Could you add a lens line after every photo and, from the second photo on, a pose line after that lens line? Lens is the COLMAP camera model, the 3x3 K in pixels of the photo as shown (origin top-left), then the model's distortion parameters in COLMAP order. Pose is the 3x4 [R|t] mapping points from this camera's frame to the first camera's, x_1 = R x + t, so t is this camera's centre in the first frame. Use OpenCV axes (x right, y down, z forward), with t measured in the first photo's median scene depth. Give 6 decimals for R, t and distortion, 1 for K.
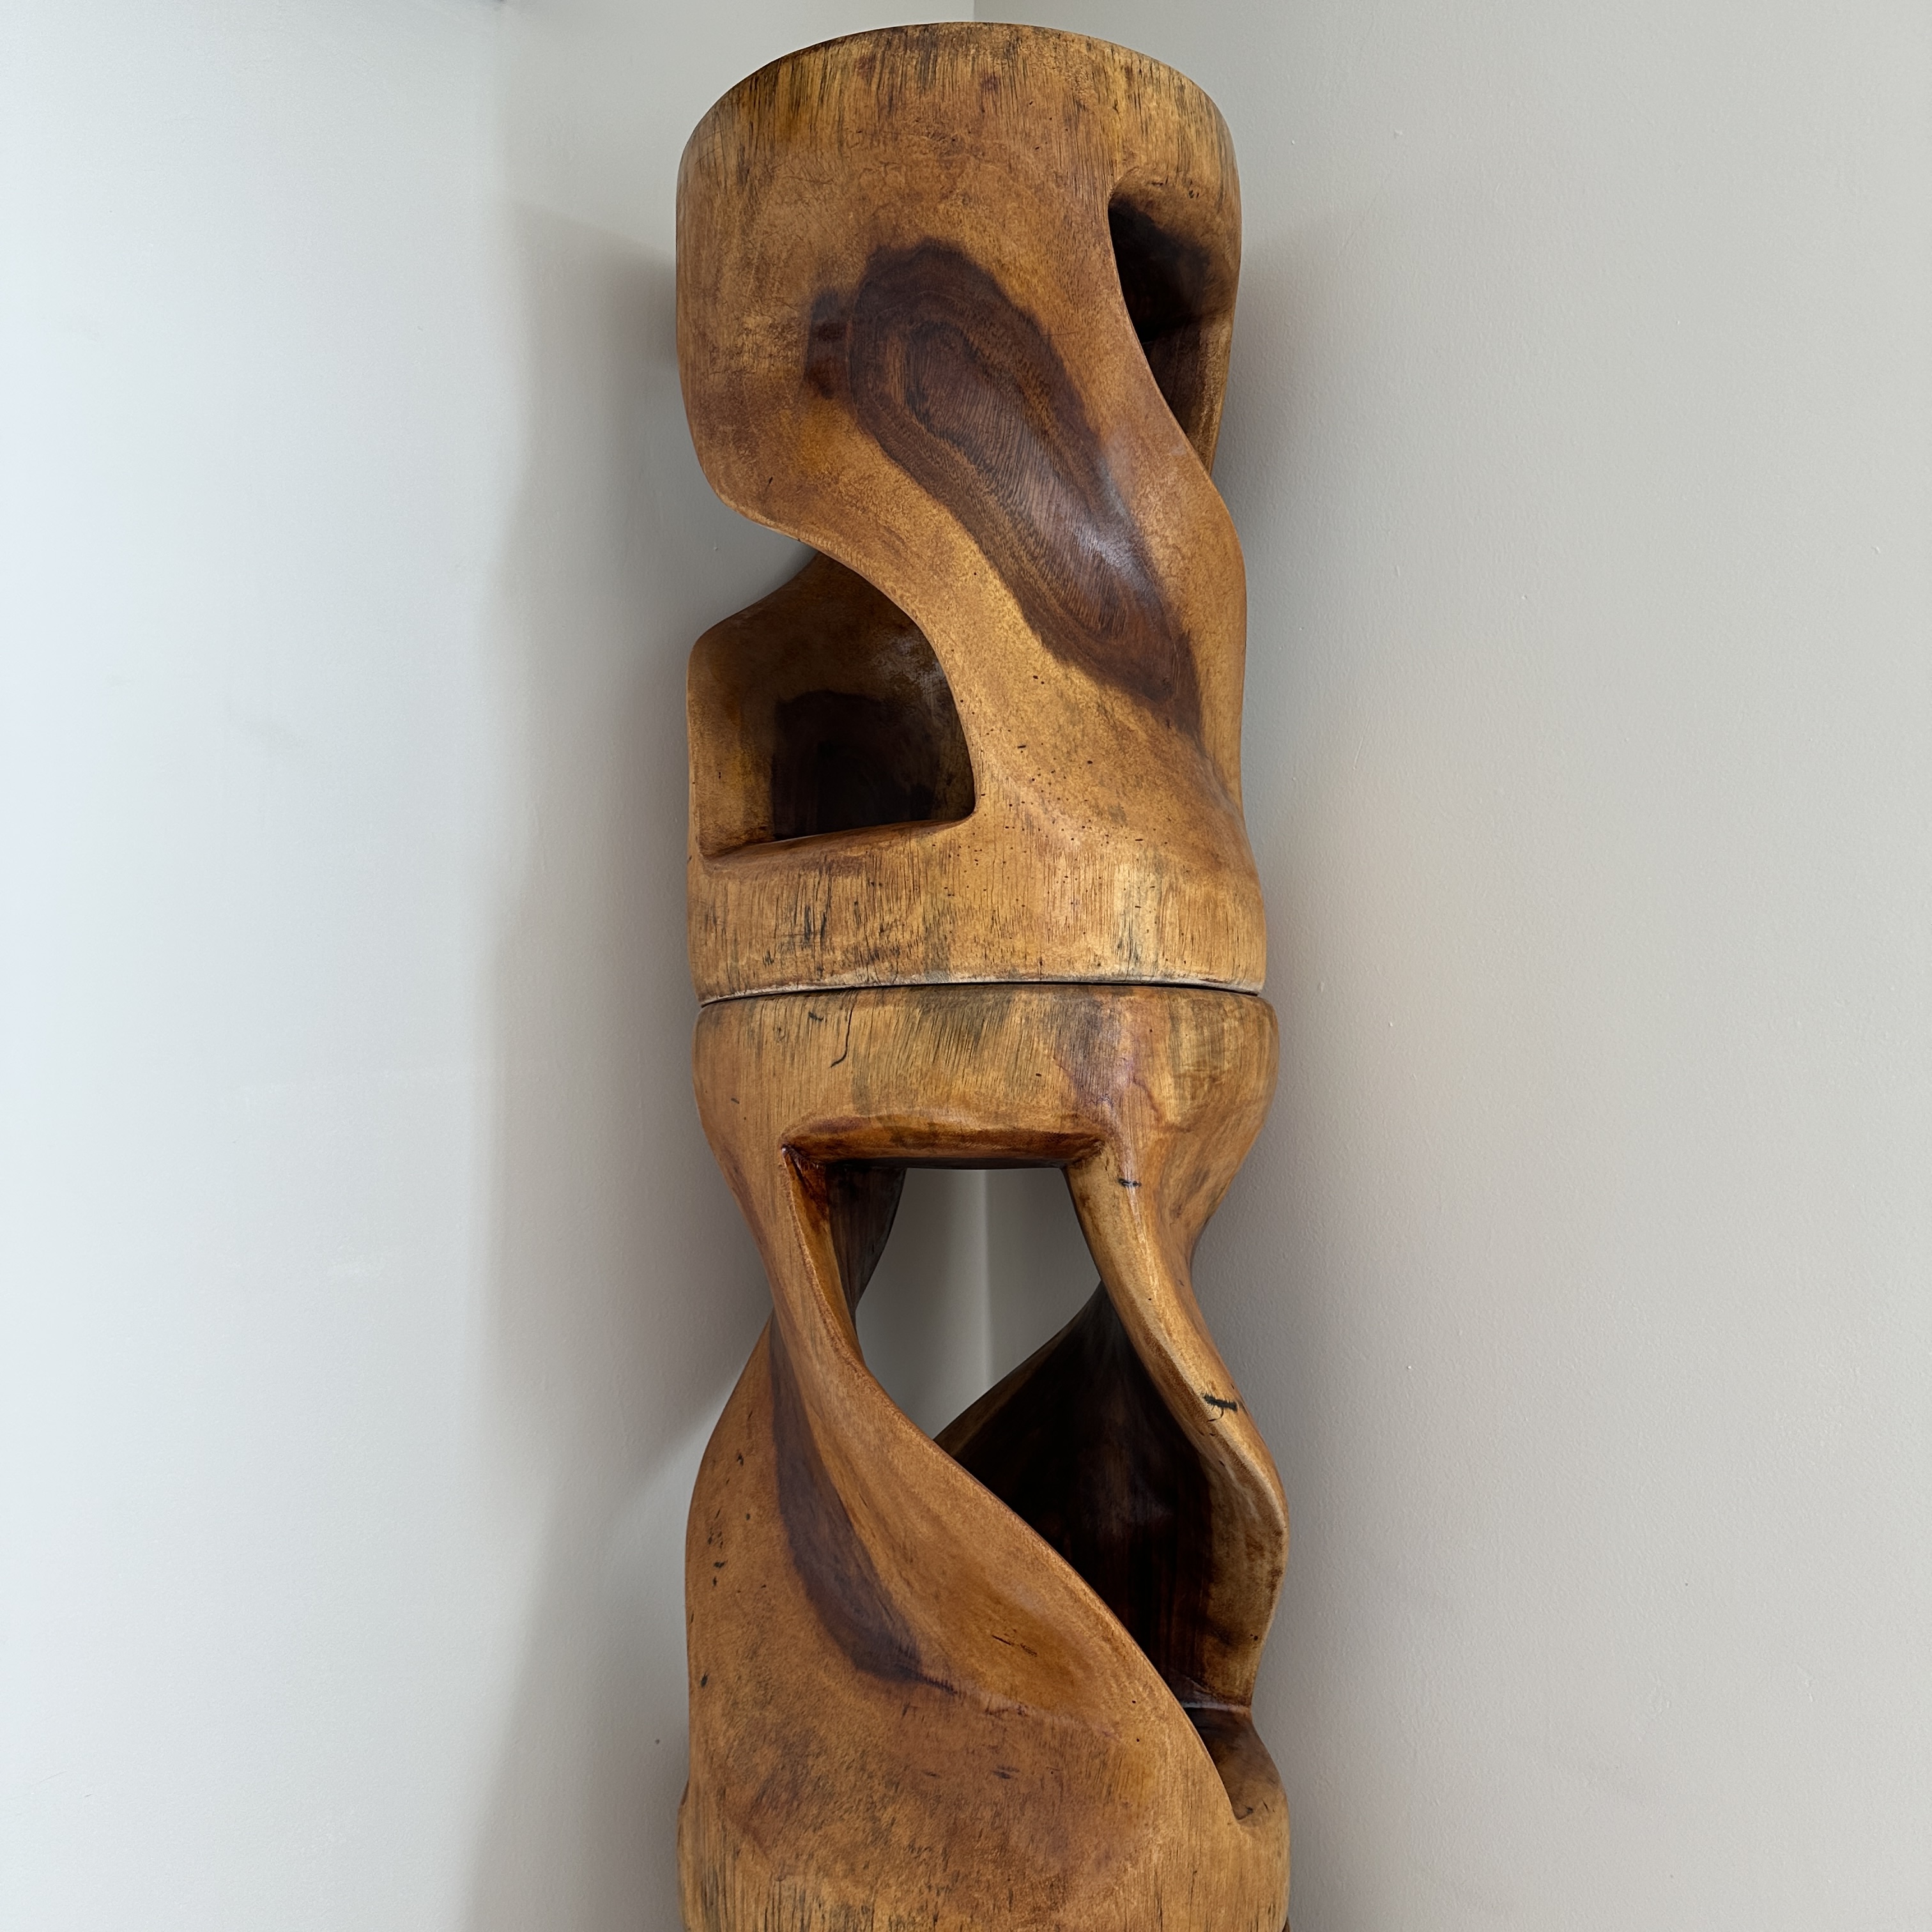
lens RADIAL K [[1828.8, 0, 966.0], [0, 1828.8, 966.0], [0, 0, 1]] dist [0.209460, -0.488169]
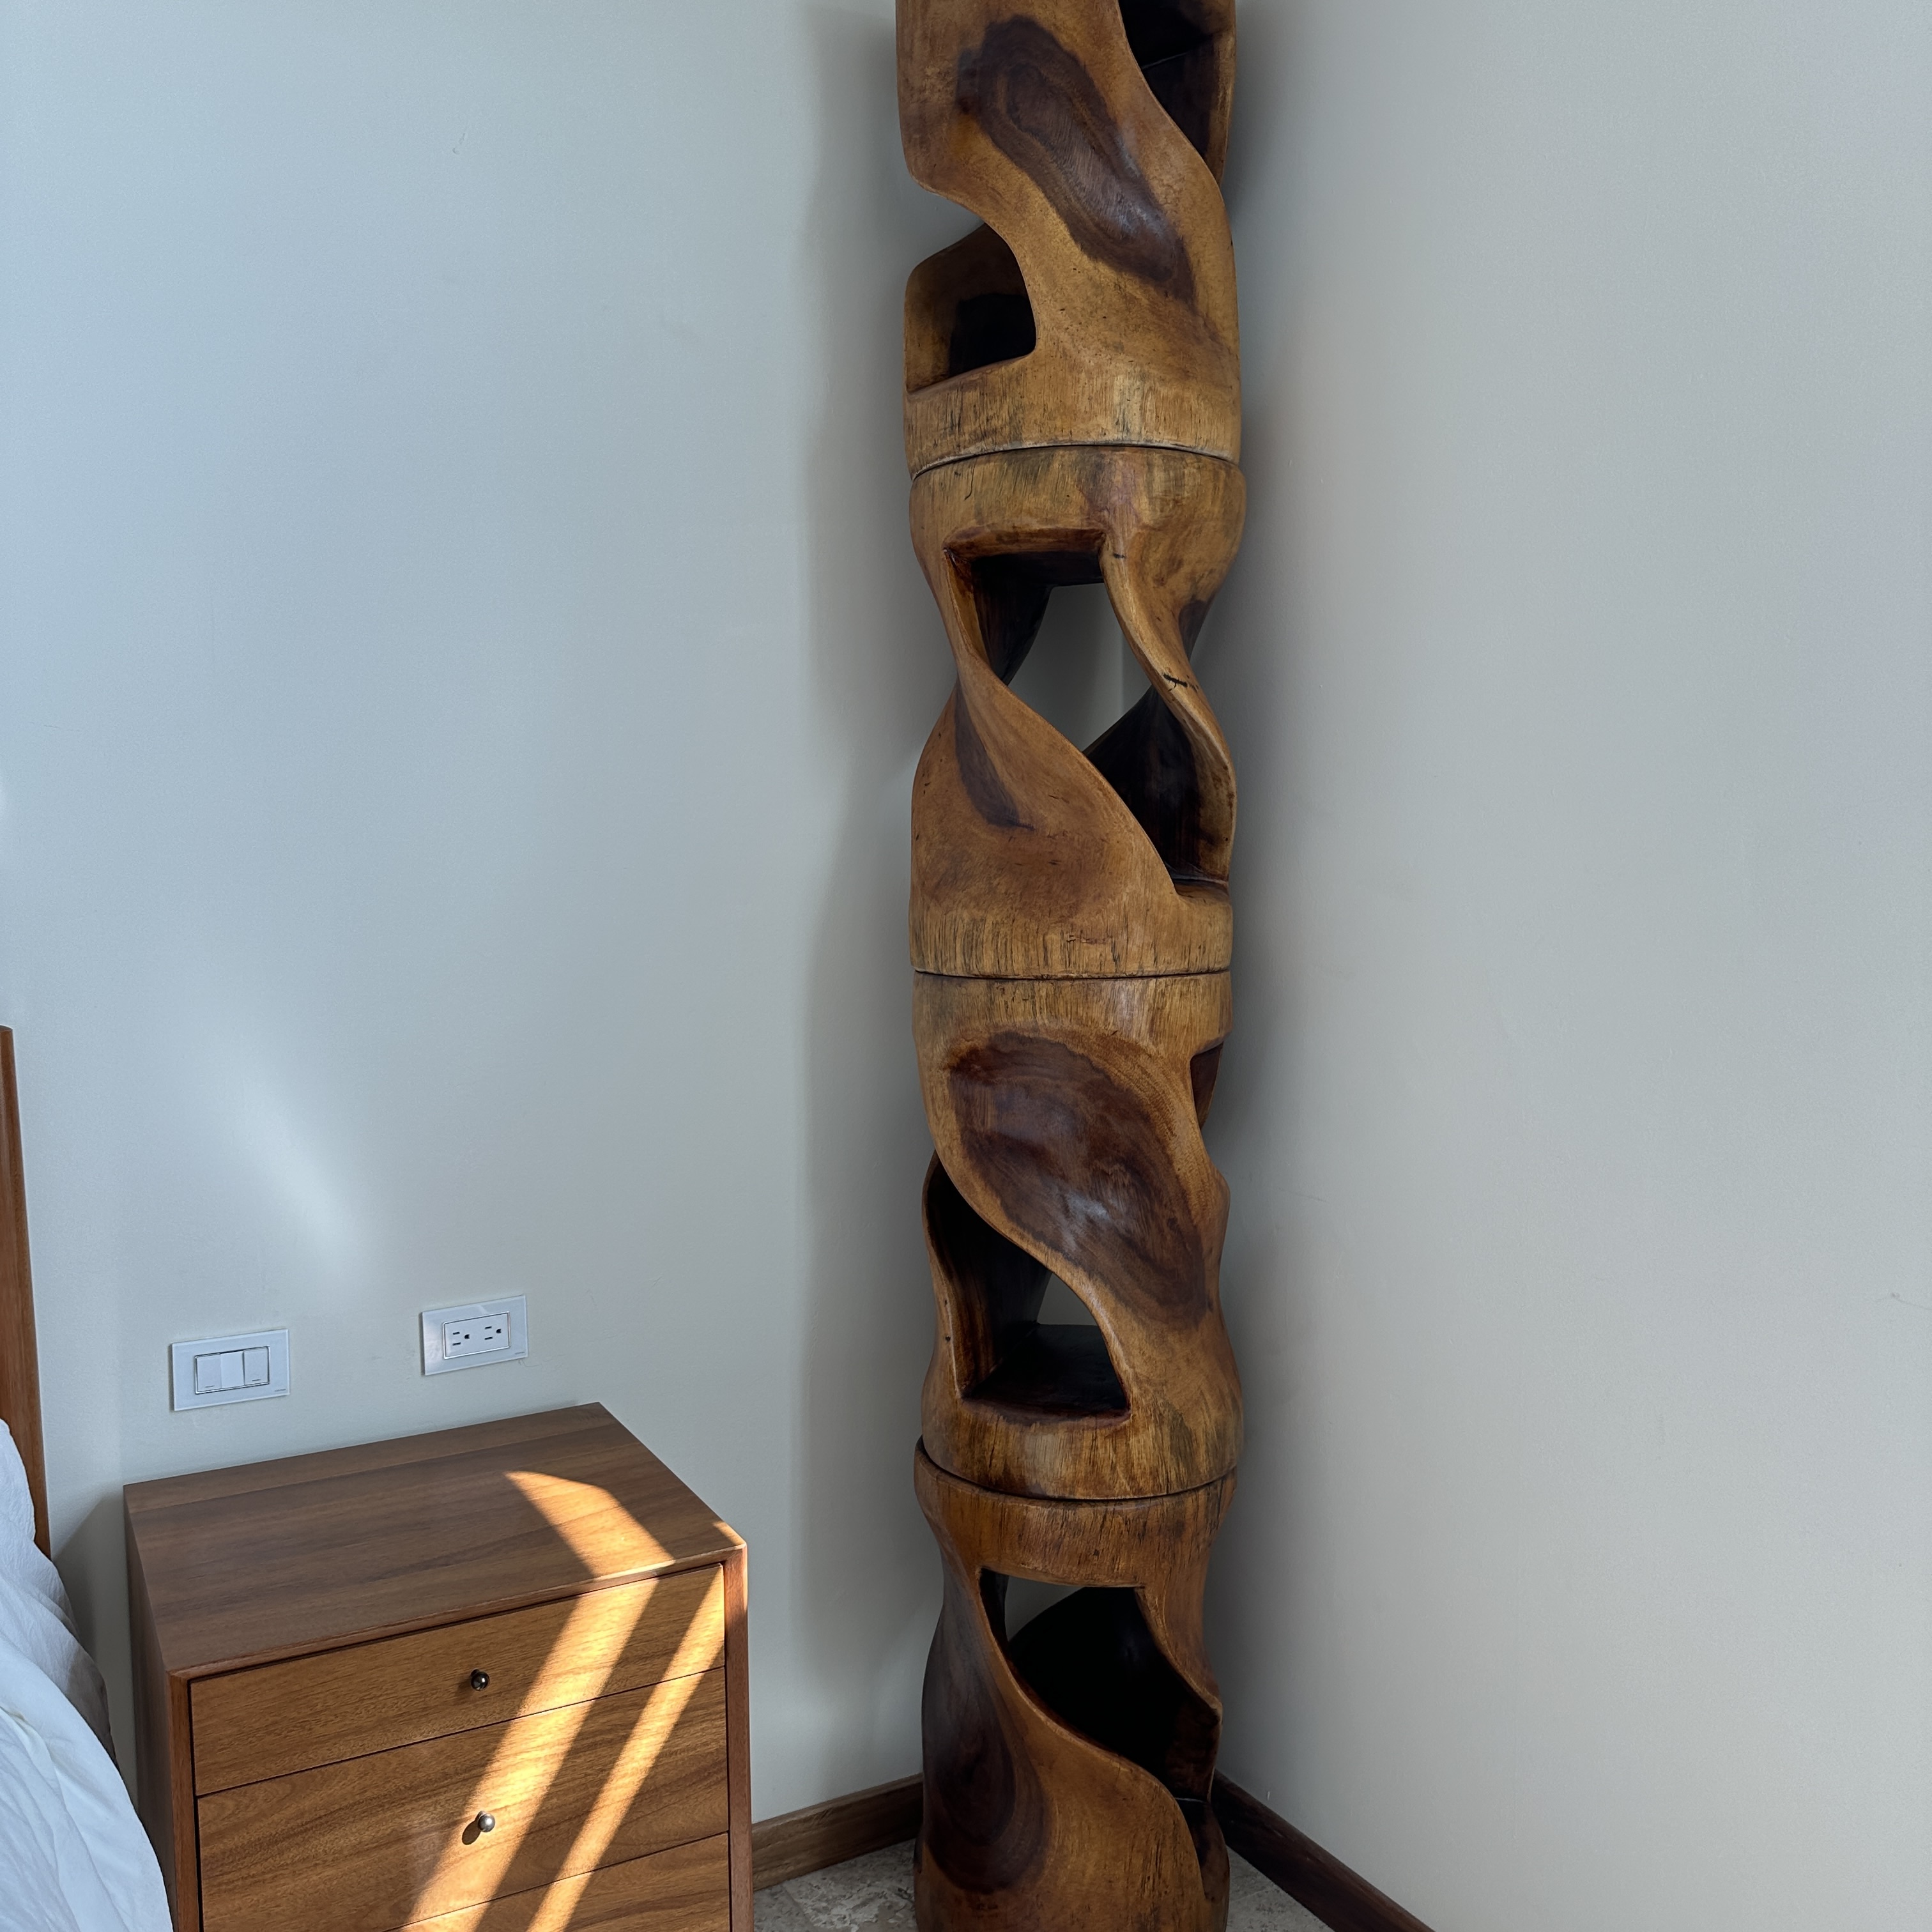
lens RADIAL K [[1828.8, 0, 966.0], [0, 1828.8, 966.0], [0, 0, 1]] dist [0.209460, -0.488169]
pose [[0.970151, 0.018917, -0.241762, 0.383275], [0.020711, 0.986847, 0.160326, 0.216164], [0.241615, -0.160547, 0.956999, -0.859699]]
